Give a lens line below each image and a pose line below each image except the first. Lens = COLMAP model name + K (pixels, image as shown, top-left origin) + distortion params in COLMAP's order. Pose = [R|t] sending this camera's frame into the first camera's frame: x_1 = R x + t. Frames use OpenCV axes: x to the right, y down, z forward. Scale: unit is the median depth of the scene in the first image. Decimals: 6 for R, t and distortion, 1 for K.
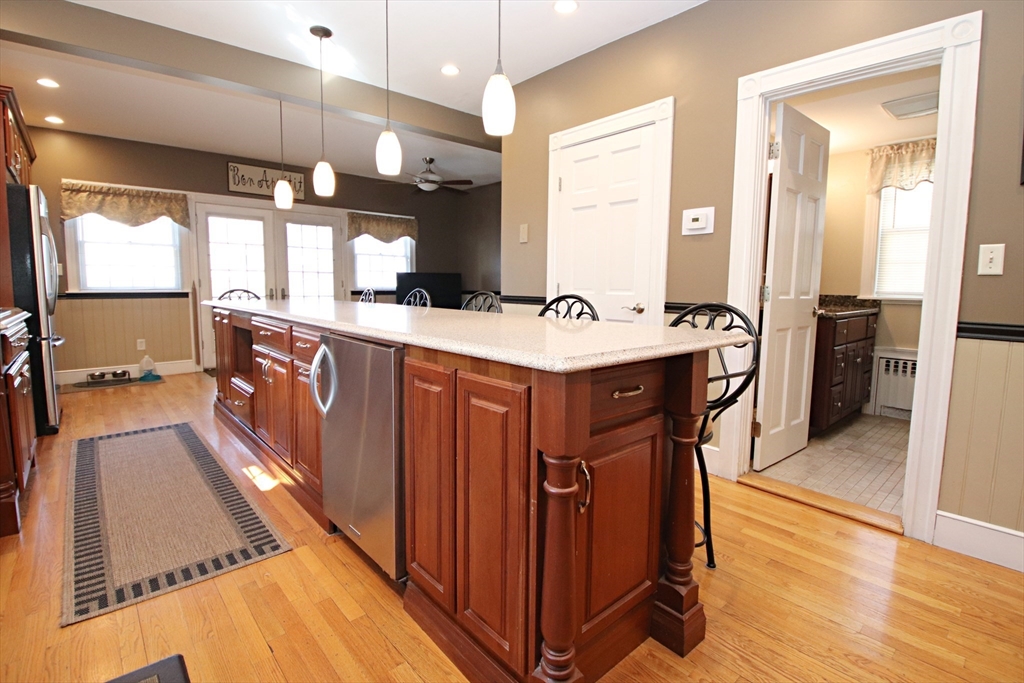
lens RADIAL K [[476.9, 0, 511.7], [0, 476.9, 332.7], [0, 0, 1]] dist [0.001655, -0.016503]
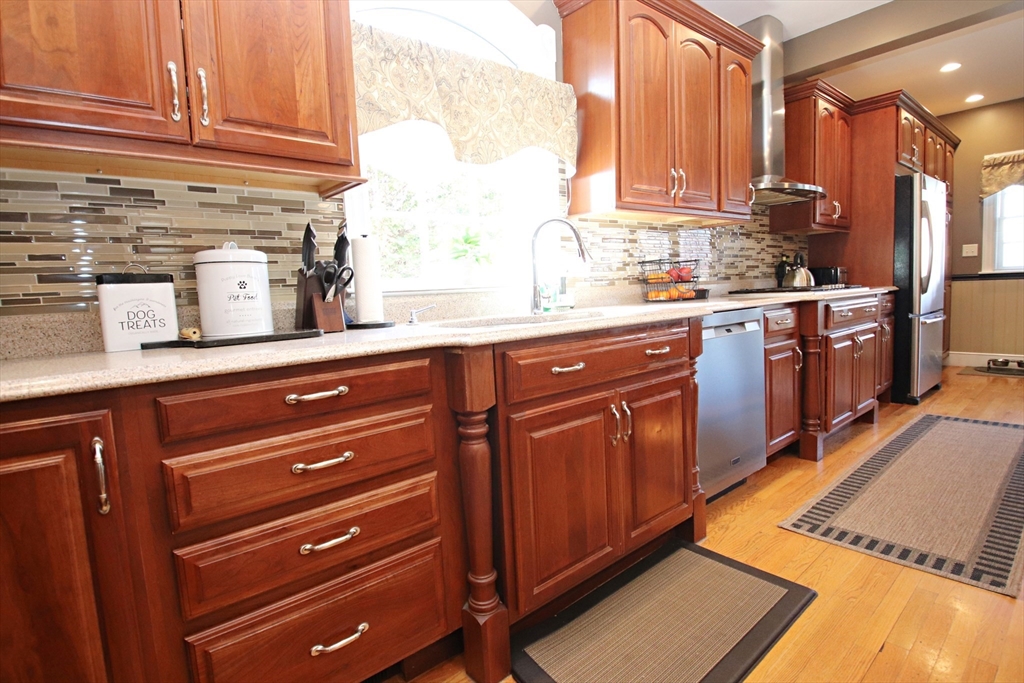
lens RADIAL K [[486.4, 0, 508.9], [0, 486.4, 334.3], [0, 0, 1]] dist [0.021785, -0.033024]
pose [[-0.033568, 0.084566, -0.995852, 0.207819], [-0.051948, 0.994919, 0.086237, 0.012452], [0.998085, 0.054628, -0.029005, 0.147870]]
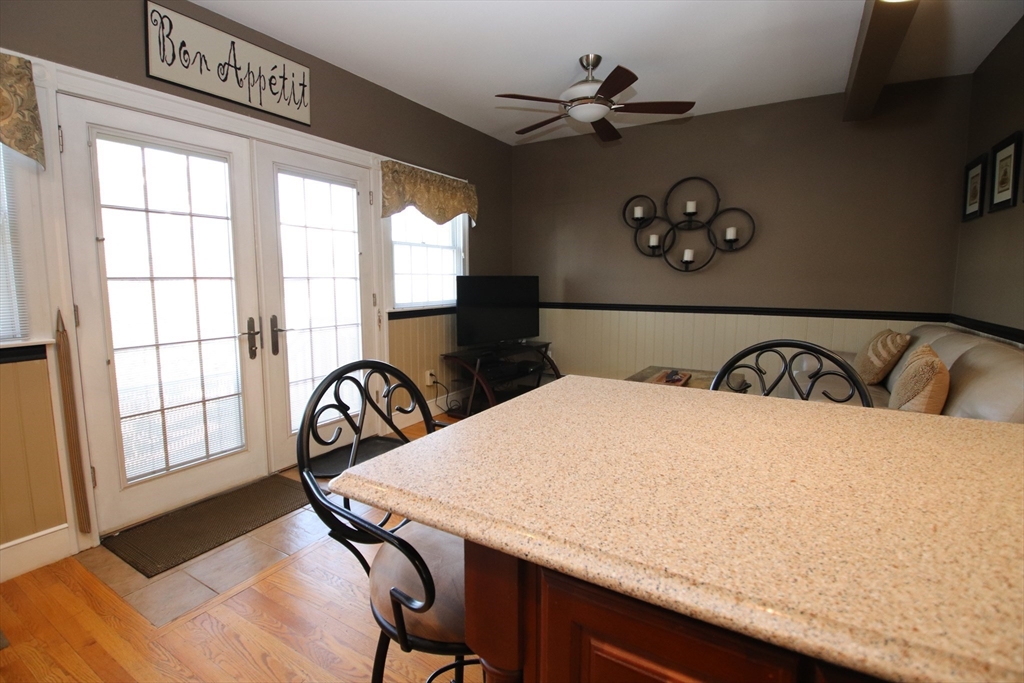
lens RADIAL K [[473.3, 0, 504.4], [0, 473.3, 334.1], [0, 0, 1]] dist [0.002257, -0.019192]
pose [[0.950920, -0.044956, 0.306153, -1.218969], [0.038986, 0.998912, 0.025592, -0.233491], [-0.306971, -0.012401, 0.951638, 1.492458]]
